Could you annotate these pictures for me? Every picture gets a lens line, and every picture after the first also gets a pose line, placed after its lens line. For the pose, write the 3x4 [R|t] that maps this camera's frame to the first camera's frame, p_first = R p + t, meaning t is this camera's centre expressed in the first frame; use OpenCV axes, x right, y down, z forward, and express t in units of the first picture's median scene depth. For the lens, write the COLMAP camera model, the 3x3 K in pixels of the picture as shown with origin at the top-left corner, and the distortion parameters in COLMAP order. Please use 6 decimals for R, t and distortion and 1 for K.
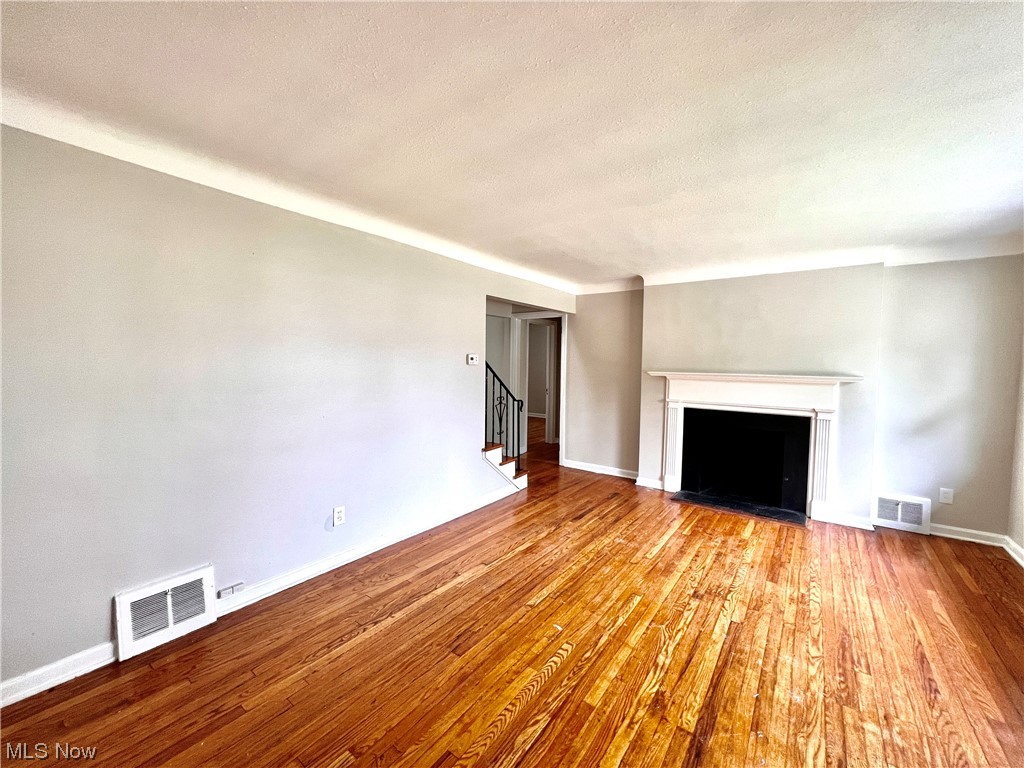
lens RADIAL K [[410.9, 0, 511.6], [0, 410.9, 382.8], [0, 0, 1]] dist [-0.003405, 0.001000]
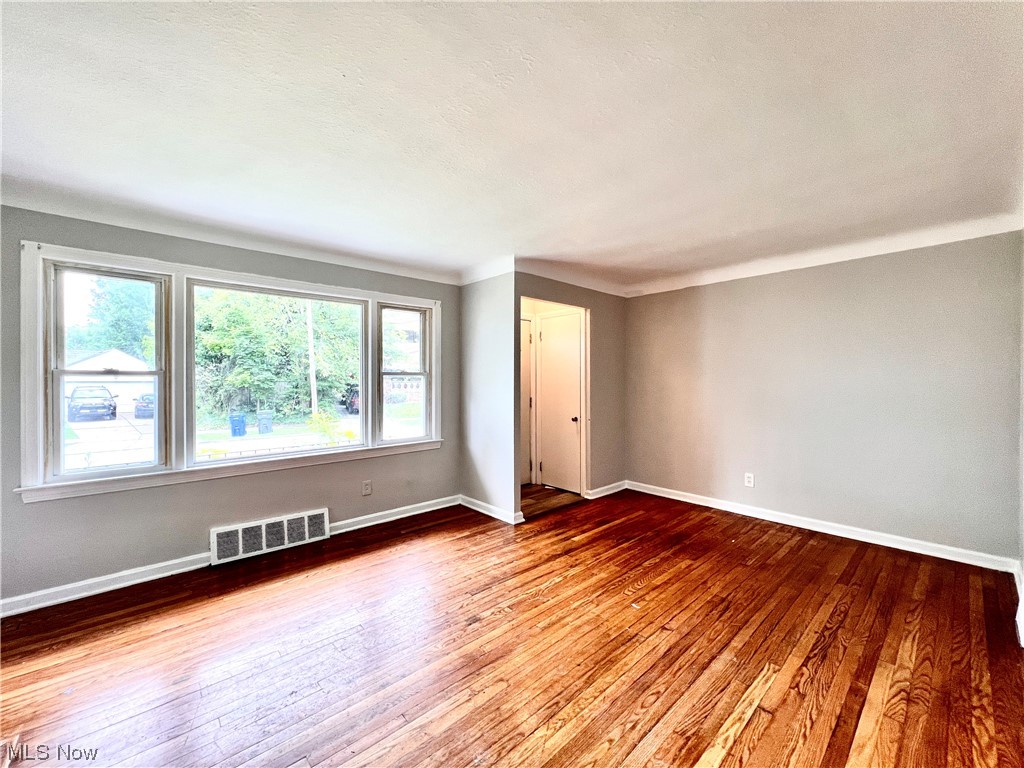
lens RADIAL K [[410.9, 0, 511.6], [0, 410.9, 382.8], [0, 0, 1]] dist [-0.003405, 0.001000]
pose [[-0.979826, -0.014241, 0.199344, 0.137953], [-0.002460, 0.998242, 0.059225, -0.037204], [-0.199837, 0.057540, -0.978138, 1.278693]]
